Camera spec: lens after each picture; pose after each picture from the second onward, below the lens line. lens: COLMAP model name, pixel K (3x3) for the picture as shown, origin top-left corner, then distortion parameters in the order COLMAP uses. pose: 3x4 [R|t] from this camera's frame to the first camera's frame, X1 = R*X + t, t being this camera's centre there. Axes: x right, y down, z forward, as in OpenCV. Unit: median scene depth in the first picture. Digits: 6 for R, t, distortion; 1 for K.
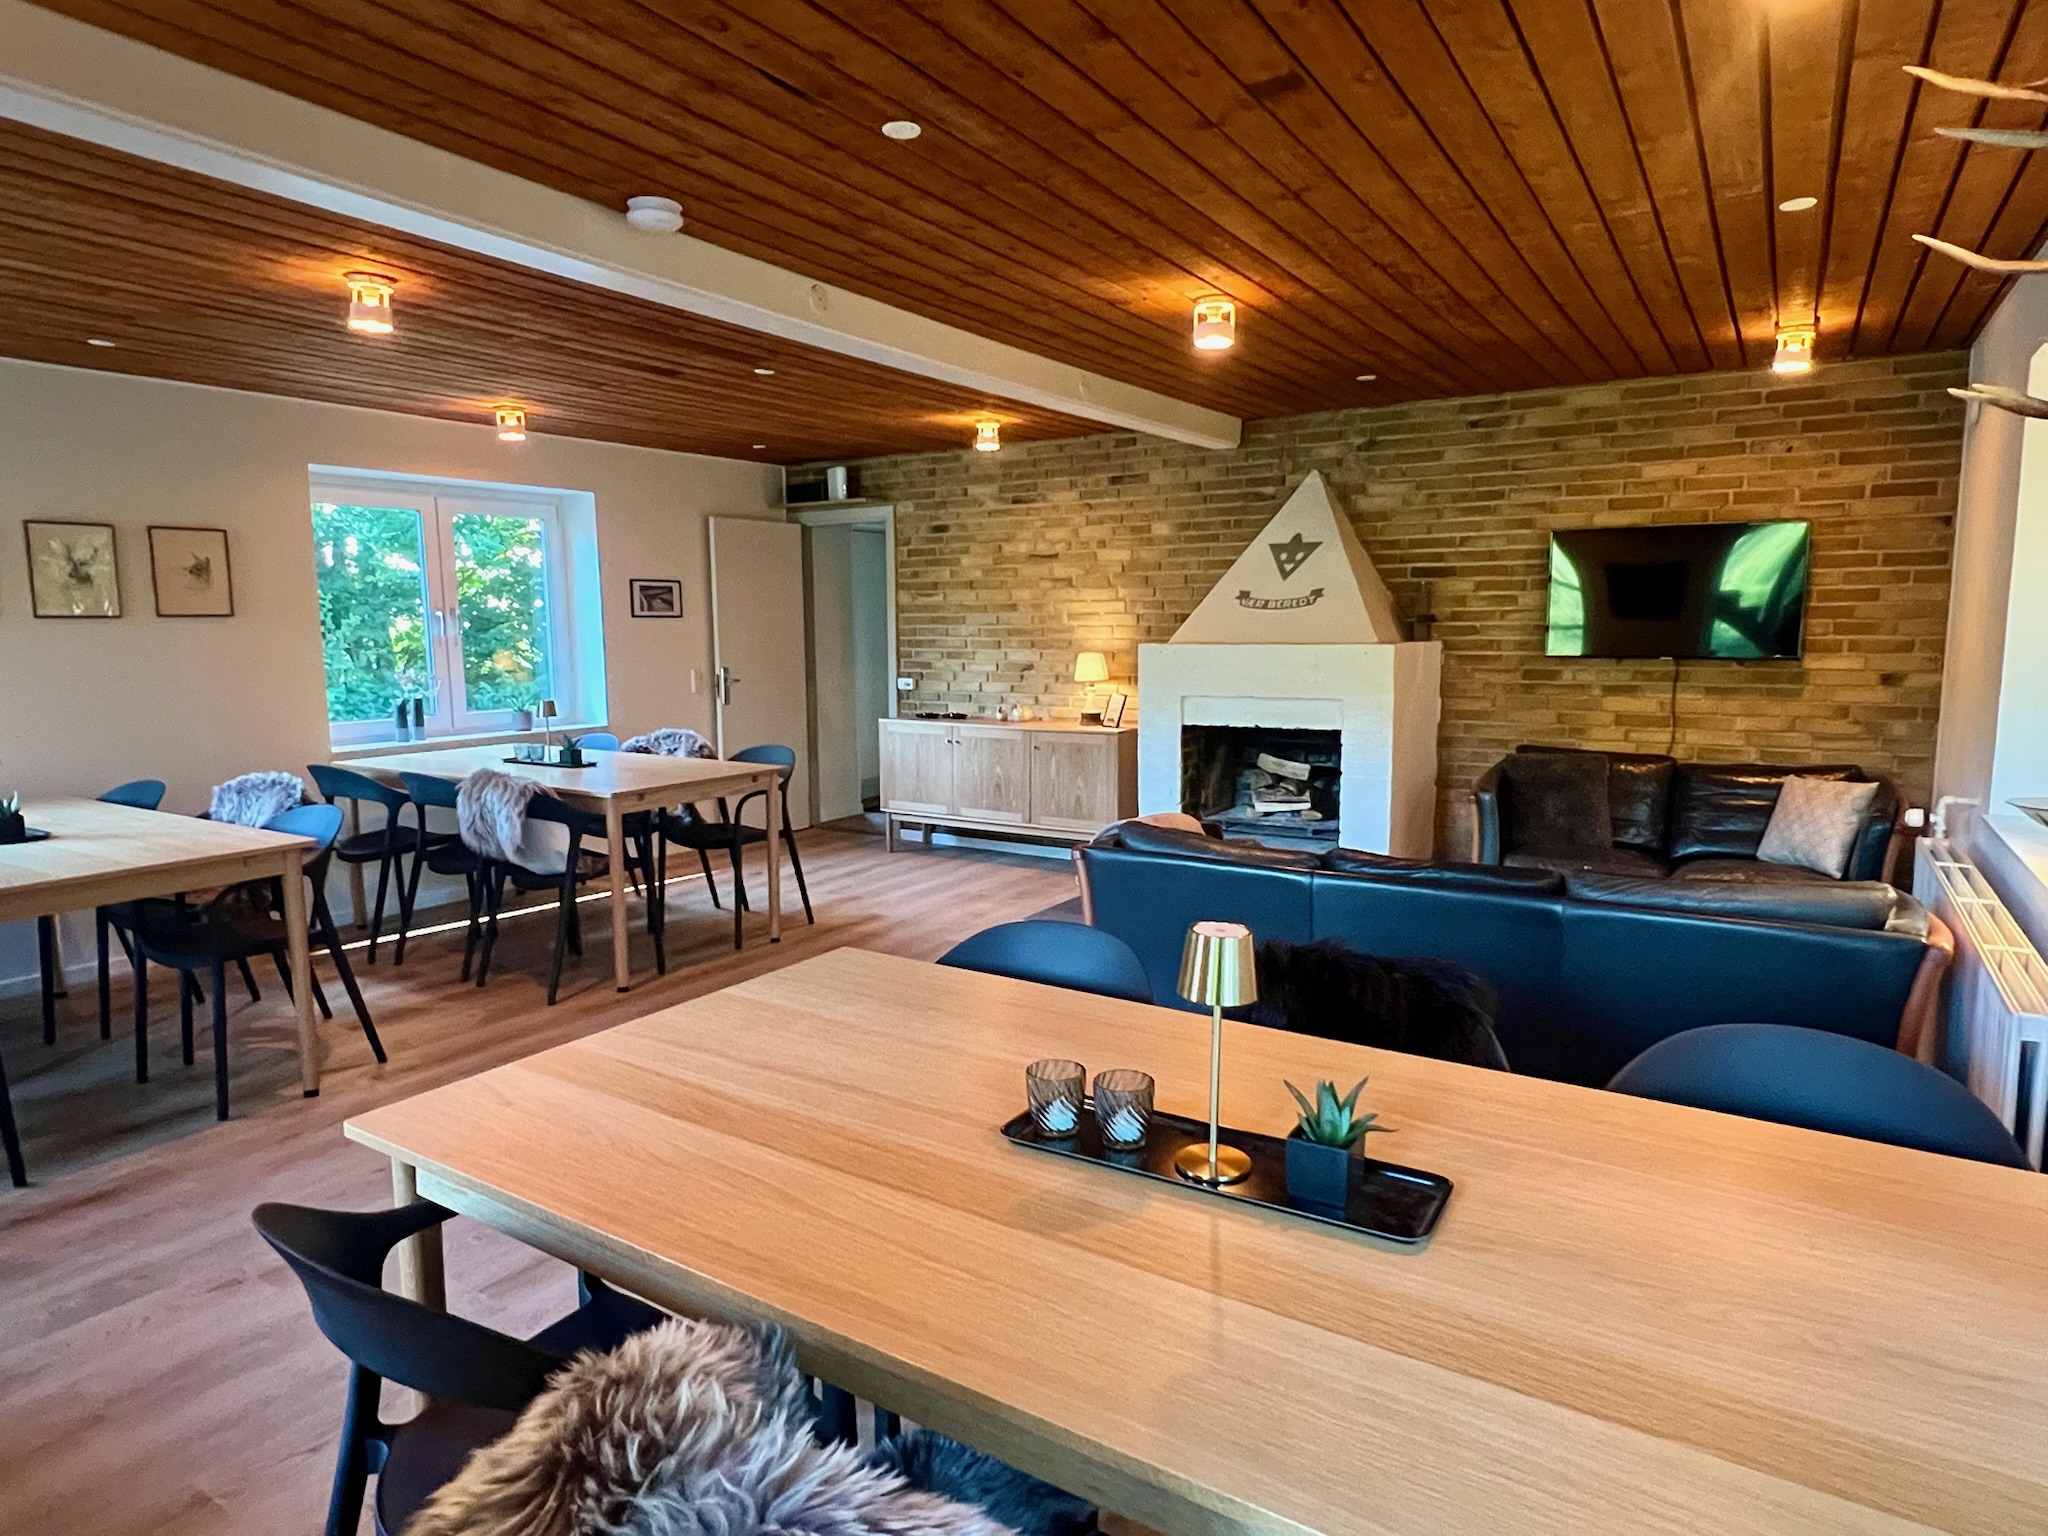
lens RADIAL K [[1213.2, 0, 1017.1], [0, 1213.2, 773.3], [0, 0, 1]] dist [0.005708, 0.000390]
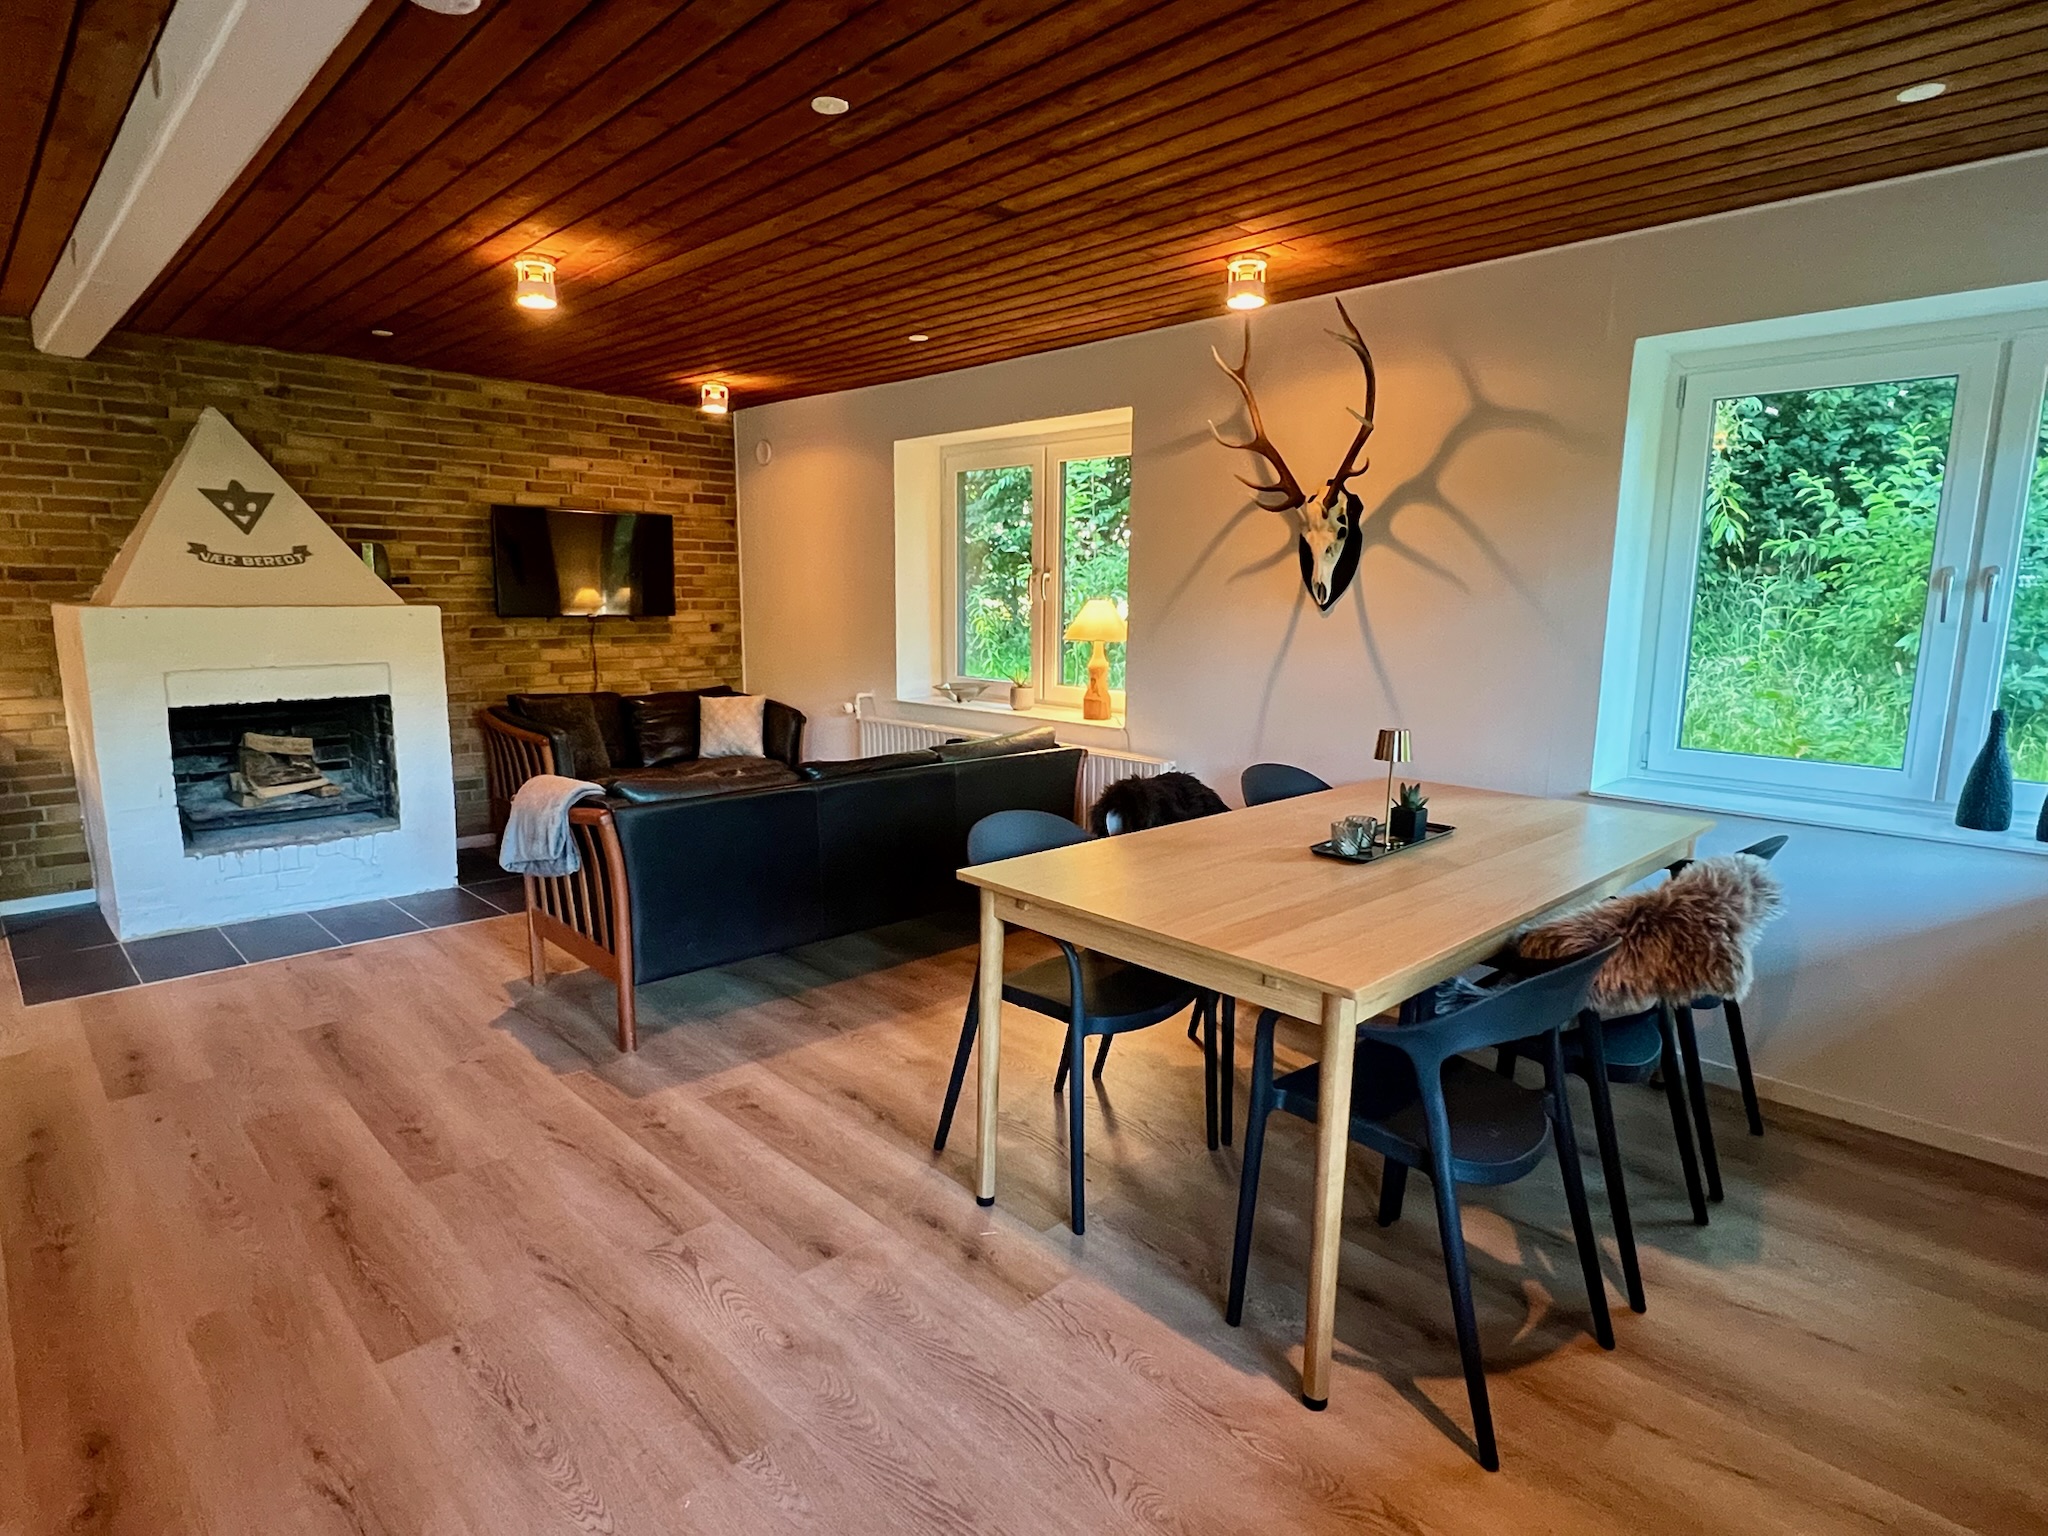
lens RADIAL K [[1104.4, 0, 1015.8], [0, 1104.4, 770.9], [0, 0, 1]] dist [0.000470, 0.000712]
pose [[0.232588, -0.148950, 0.961102, -0.469702], [0.110470, 0.985854, 0.126052, -0.030455], [-0.966281, 0.076855, 0.245752, 0.291780]]
